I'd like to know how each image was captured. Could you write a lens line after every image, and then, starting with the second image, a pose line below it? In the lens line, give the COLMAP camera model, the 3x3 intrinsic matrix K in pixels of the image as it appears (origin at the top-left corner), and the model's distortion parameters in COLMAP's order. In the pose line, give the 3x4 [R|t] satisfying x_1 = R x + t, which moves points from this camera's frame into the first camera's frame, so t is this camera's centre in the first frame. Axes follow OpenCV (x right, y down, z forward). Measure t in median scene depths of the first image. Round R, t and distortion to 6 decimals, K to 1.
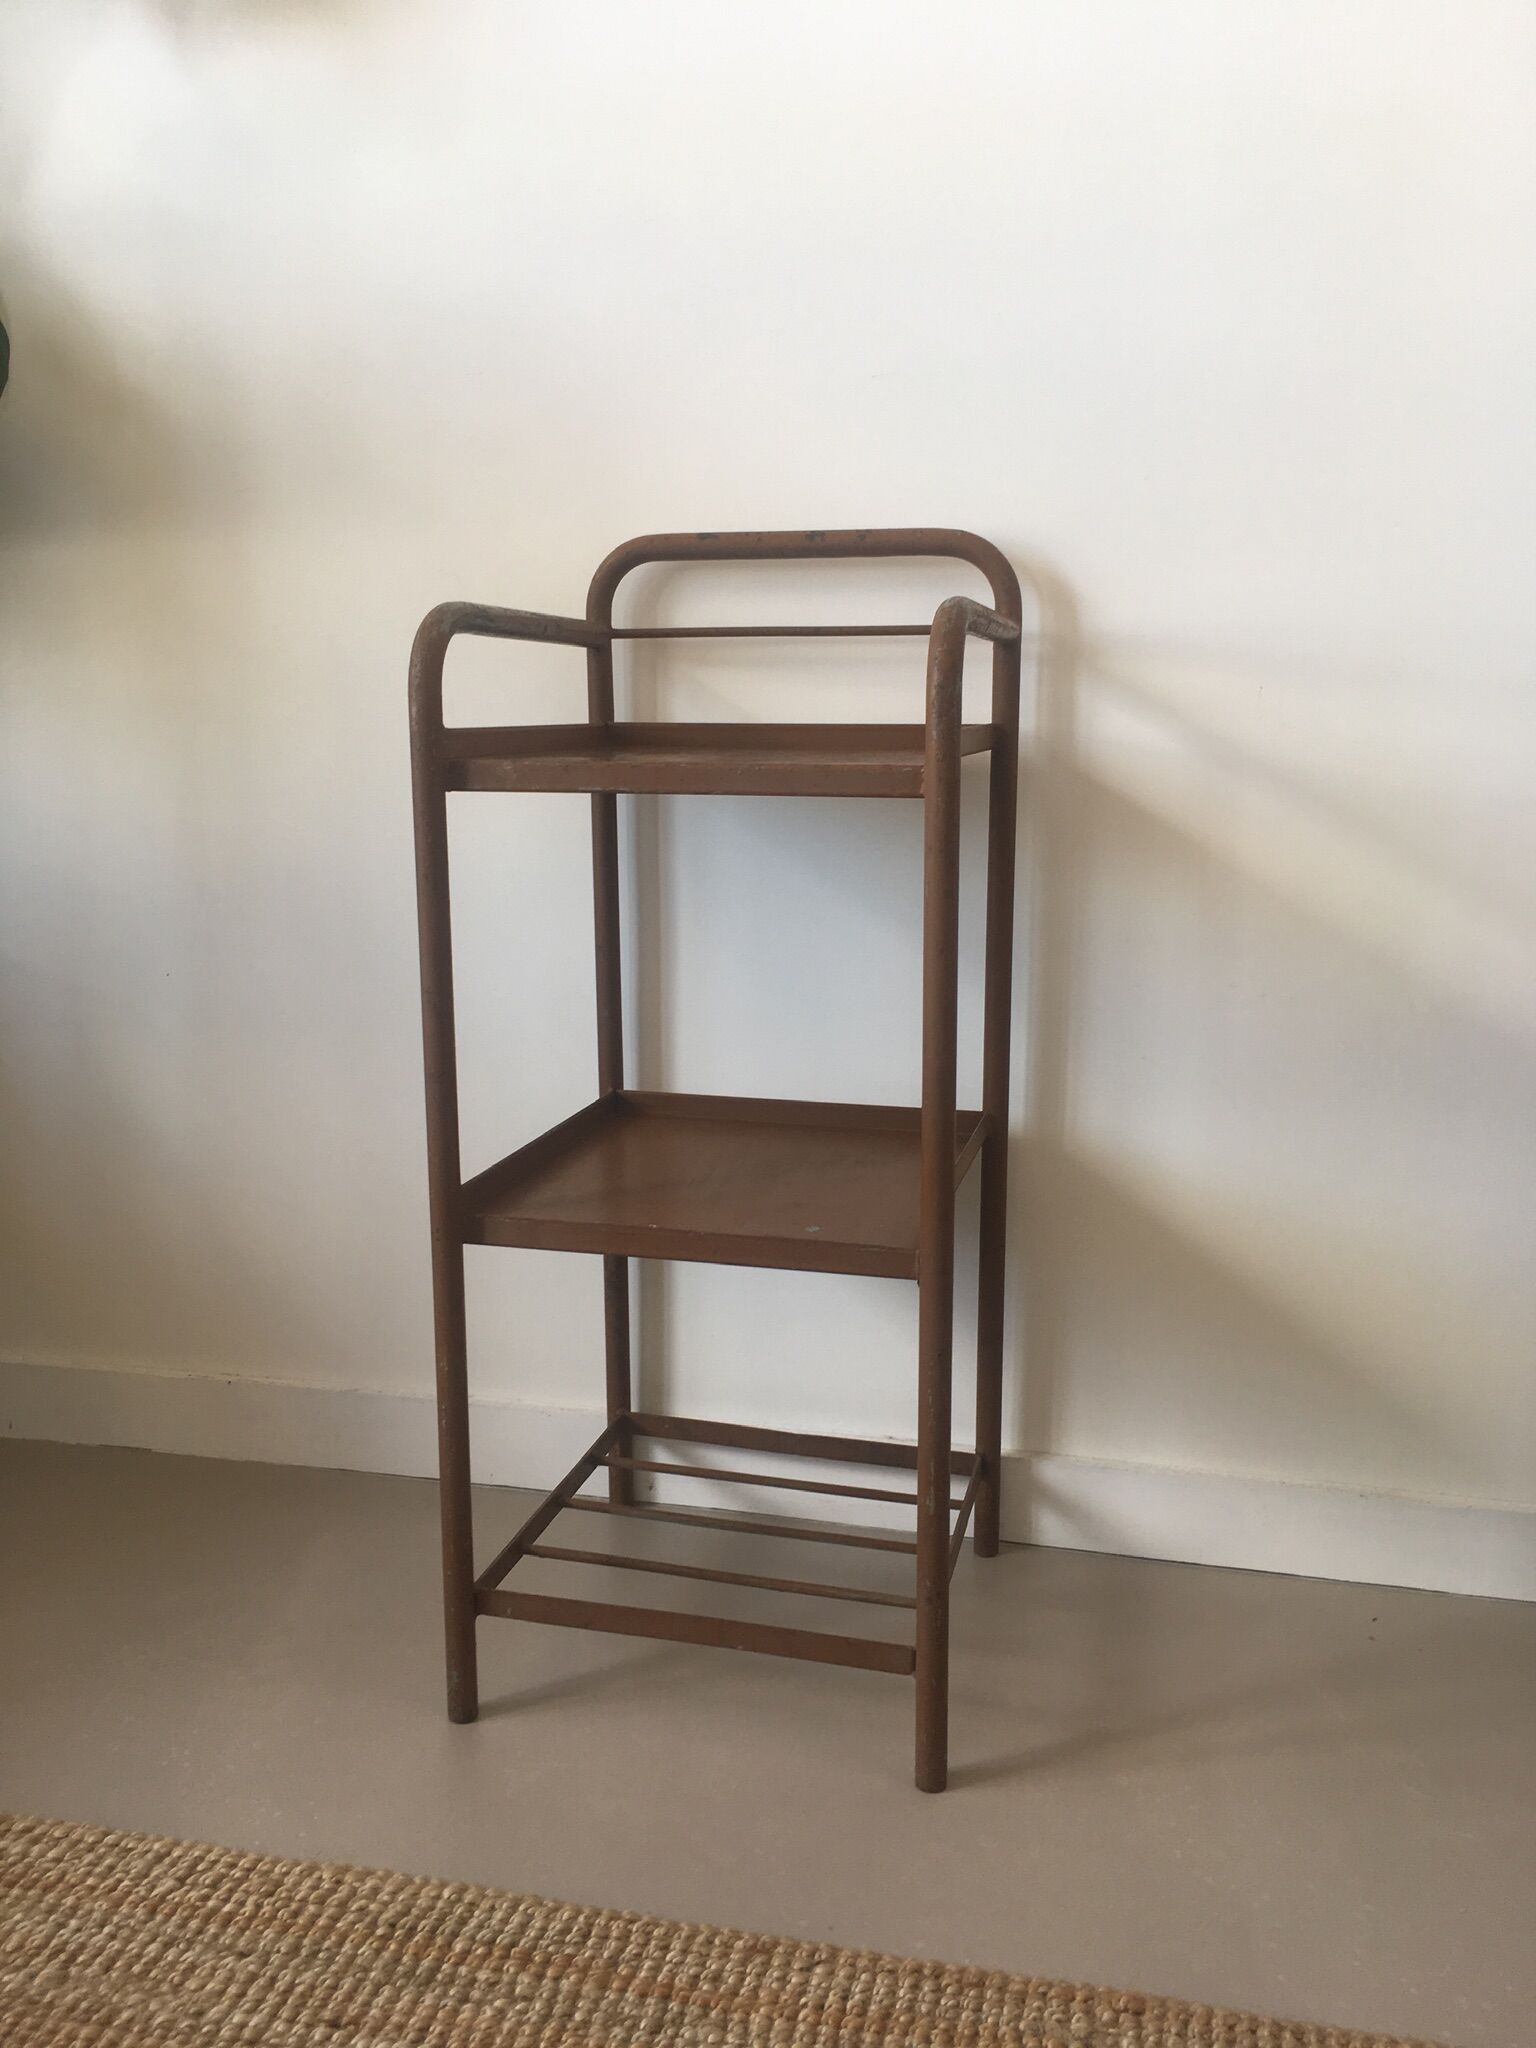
lens RADIAL K [[1725.0, 0, 778.5], [0, 1725.0, 1020.1], [0, 0, 1]] dist [0.057758, -0.081261]
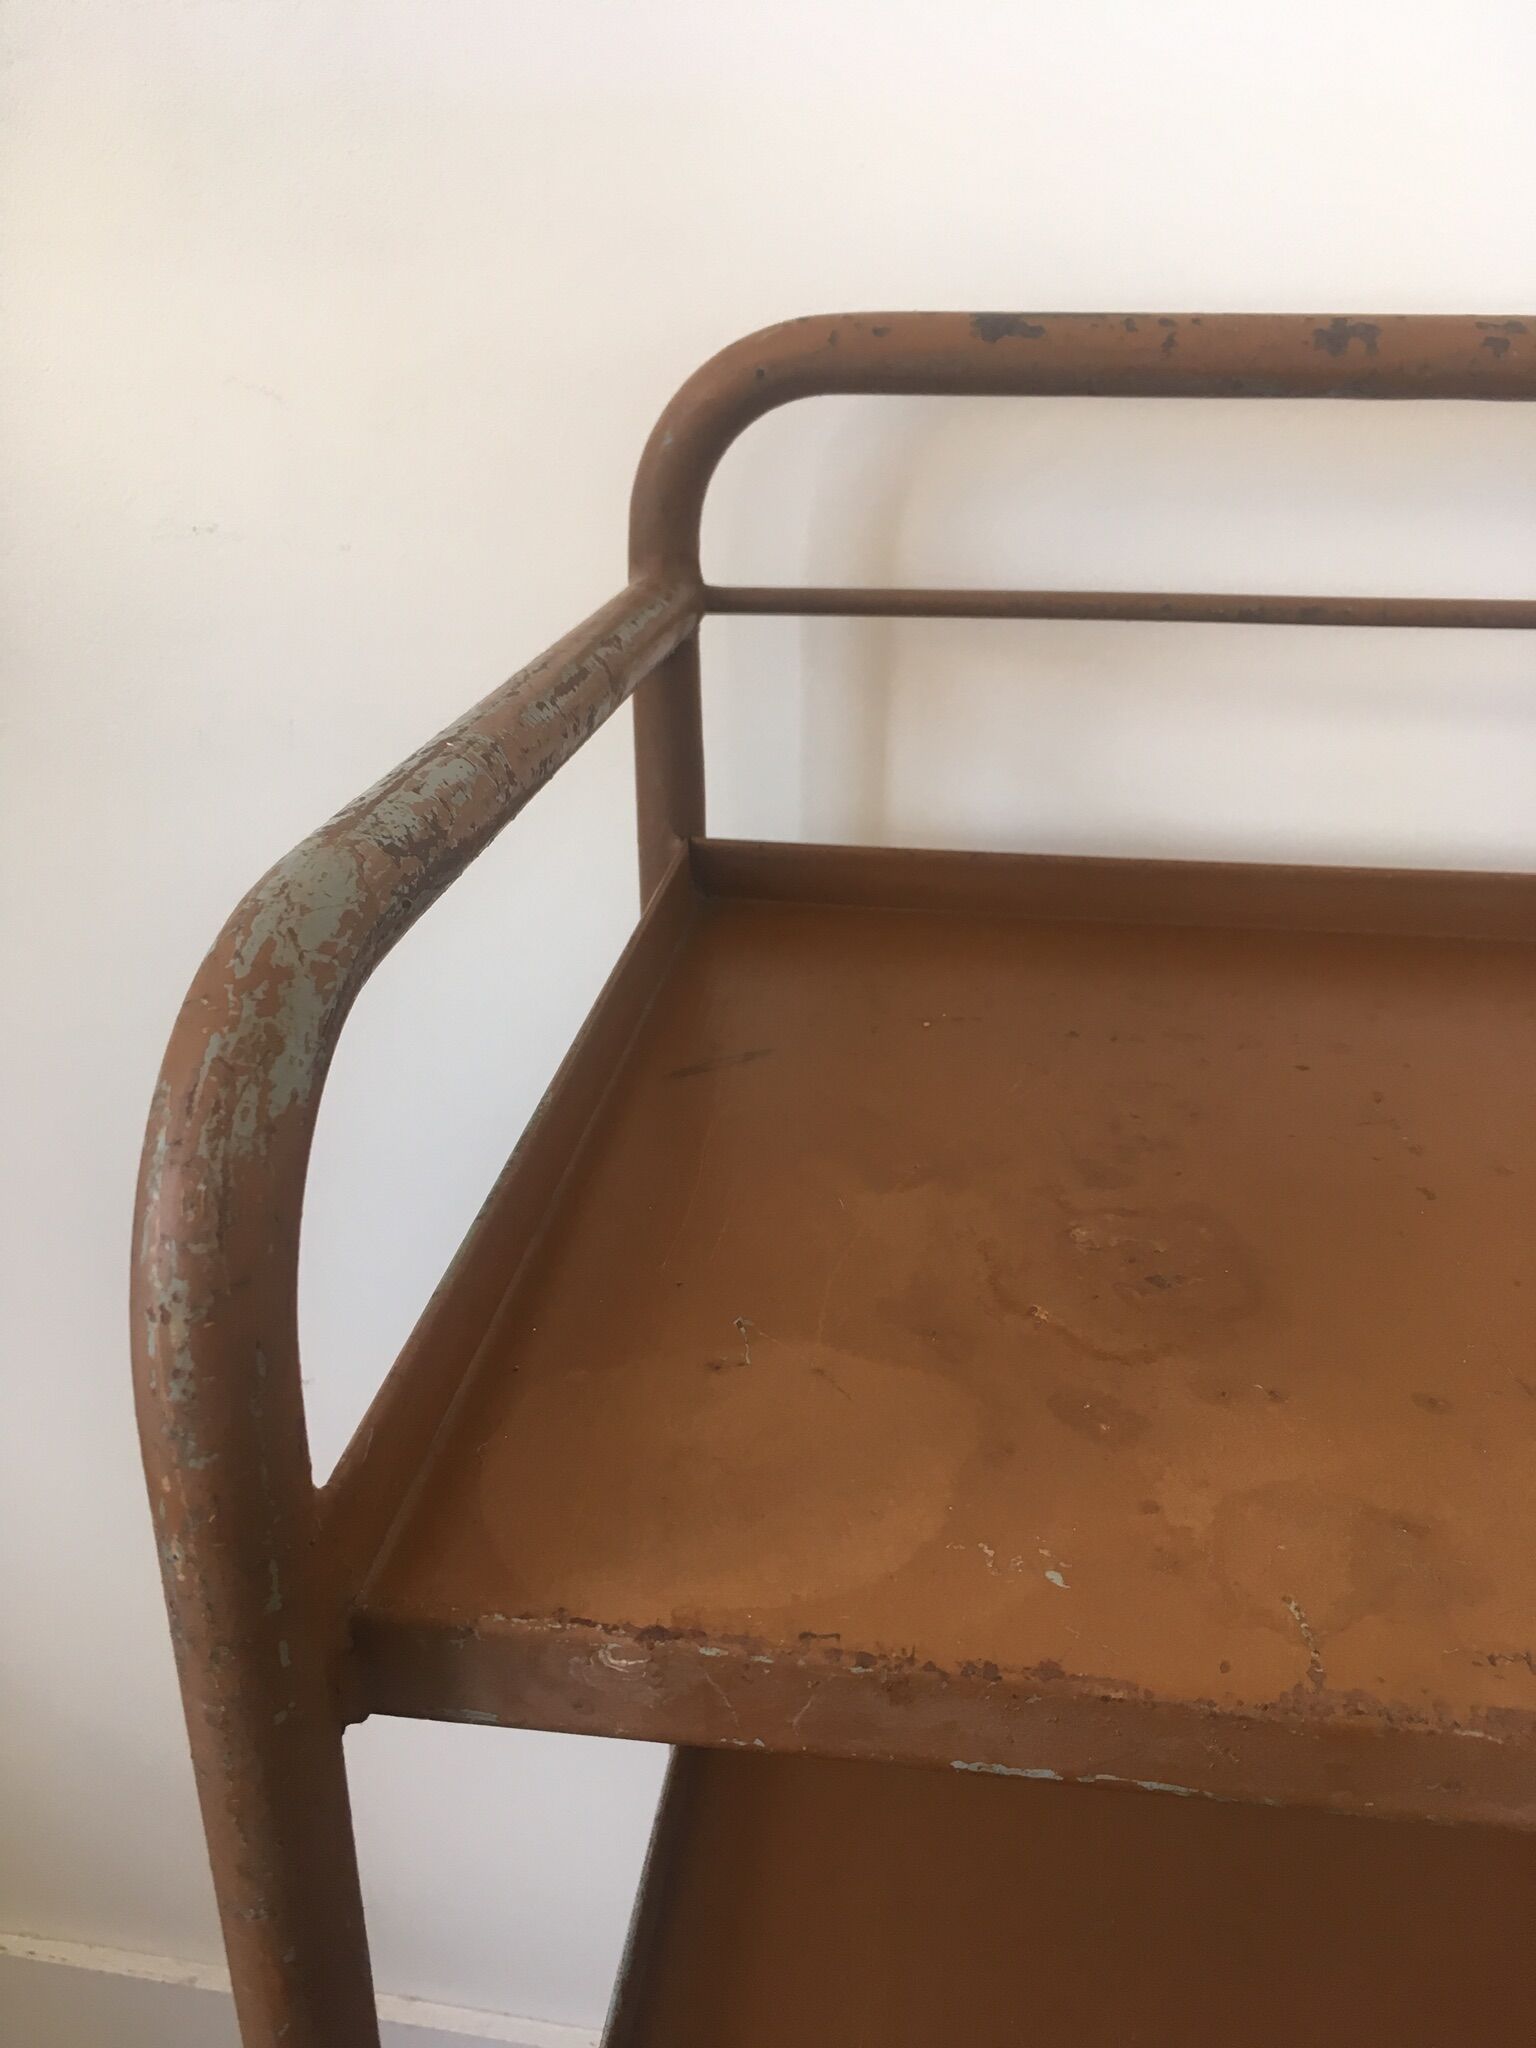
lens RADIAL K [[1725.0, 0, 778.5], [0, 1725.0, 1020.1], [0, 0, 1]] dist [0.057758, -0.081261]
pose [[0.992607, -0.044624, 0.112868, -0.094446], [0.018037, 0.973865, 0.226410, -0.167334], [-0.120021, -0.222701, 0.967471, 0.483556]]
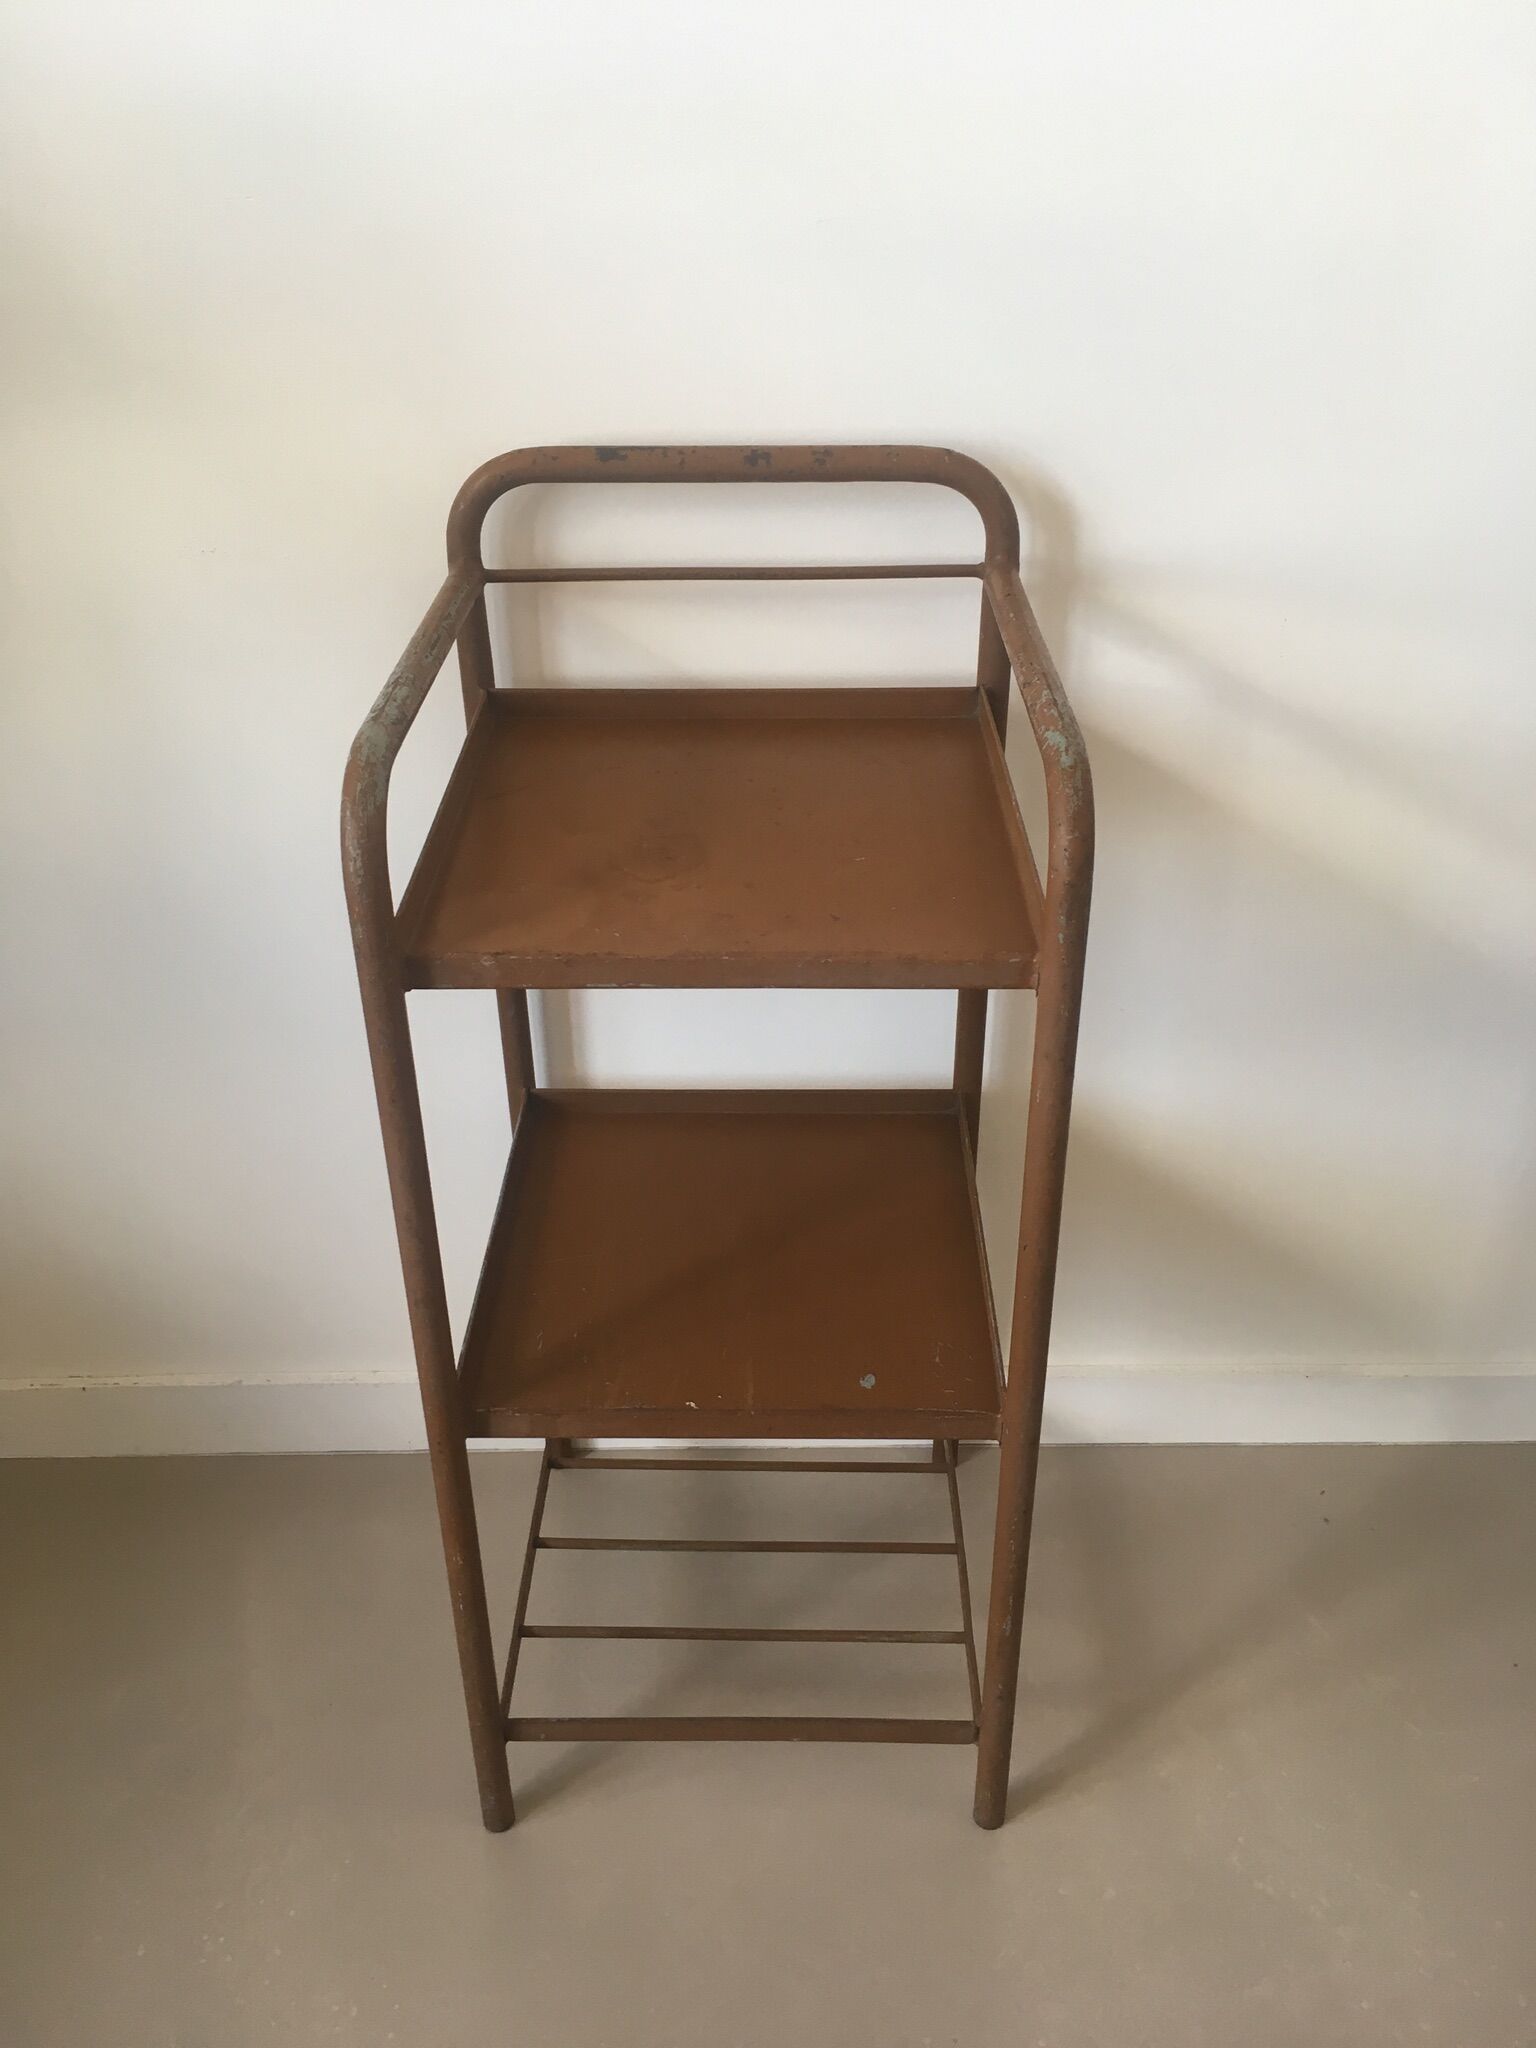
lens RADIAL K [[1725.0, 0, 778.5], [0, 1725.0, 1020.1], [0, 0, 1]] dist [0.057758, -0.081261]
pose [[0.970790, -0.129364, 0.202071, -0.113340], [0.048196, 0.930173, 0.363944, -0.238060], [-0.235042, -0.343574, 0.909237, 0.161511]]
